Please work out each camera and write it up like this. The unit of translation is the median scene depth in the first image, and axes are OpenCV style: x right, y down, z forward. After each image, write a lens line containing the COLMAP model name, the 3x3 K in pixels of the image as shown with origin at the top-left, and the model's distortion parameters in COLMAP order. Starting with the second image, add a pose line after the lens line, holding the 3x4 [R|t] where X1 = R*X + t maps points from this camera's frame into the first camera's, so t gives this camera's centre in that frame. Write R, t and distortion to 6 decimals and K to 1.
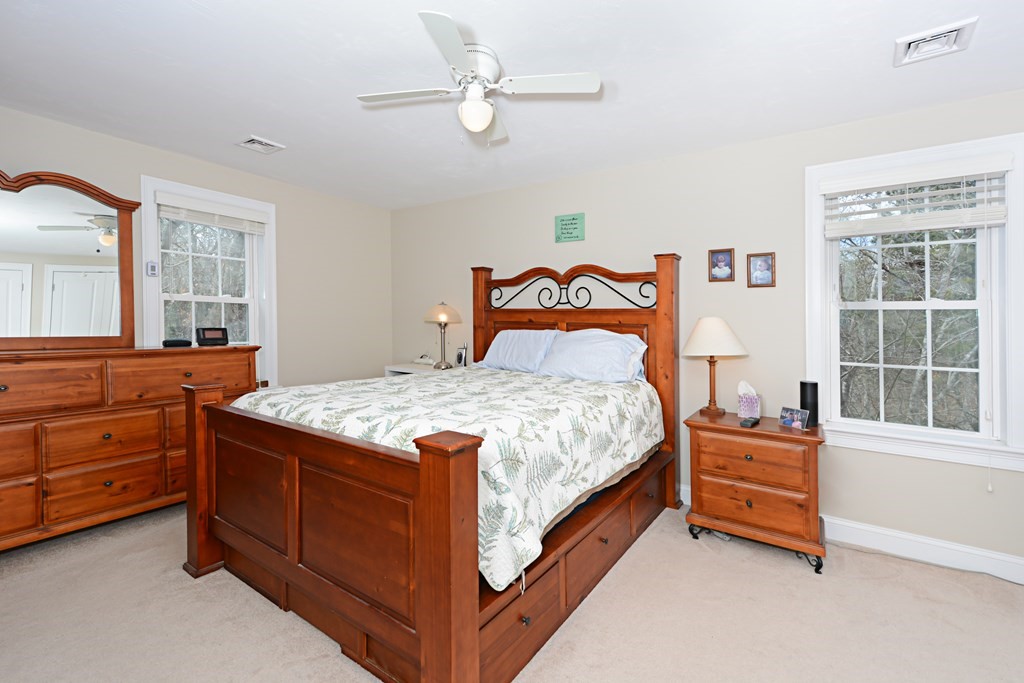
lens RADIAL K [[466.9, 0, 509.5], [0, 466.9, 337.8], [0, 0, 1]] dist [0.007286, -0.002352]
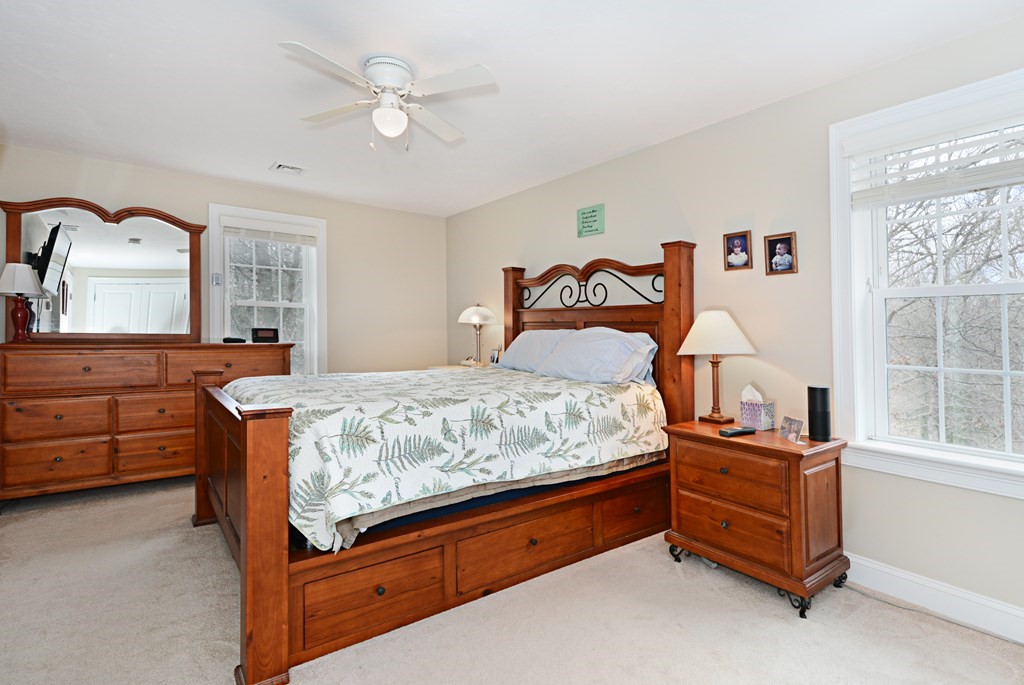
lens RADIAL K [[497.9, 0, 511.6], [0, 497.9, 342.9], [0, 0, 1]] dist [0.003717, -0.001054]
pose [[0.951780, 0.002566, -0.306772, 0.339952], [-0.006654, 0.999902, -0.012282, 0.027356], [0.306711, 0.013731, 0.951704, 0.003459]]
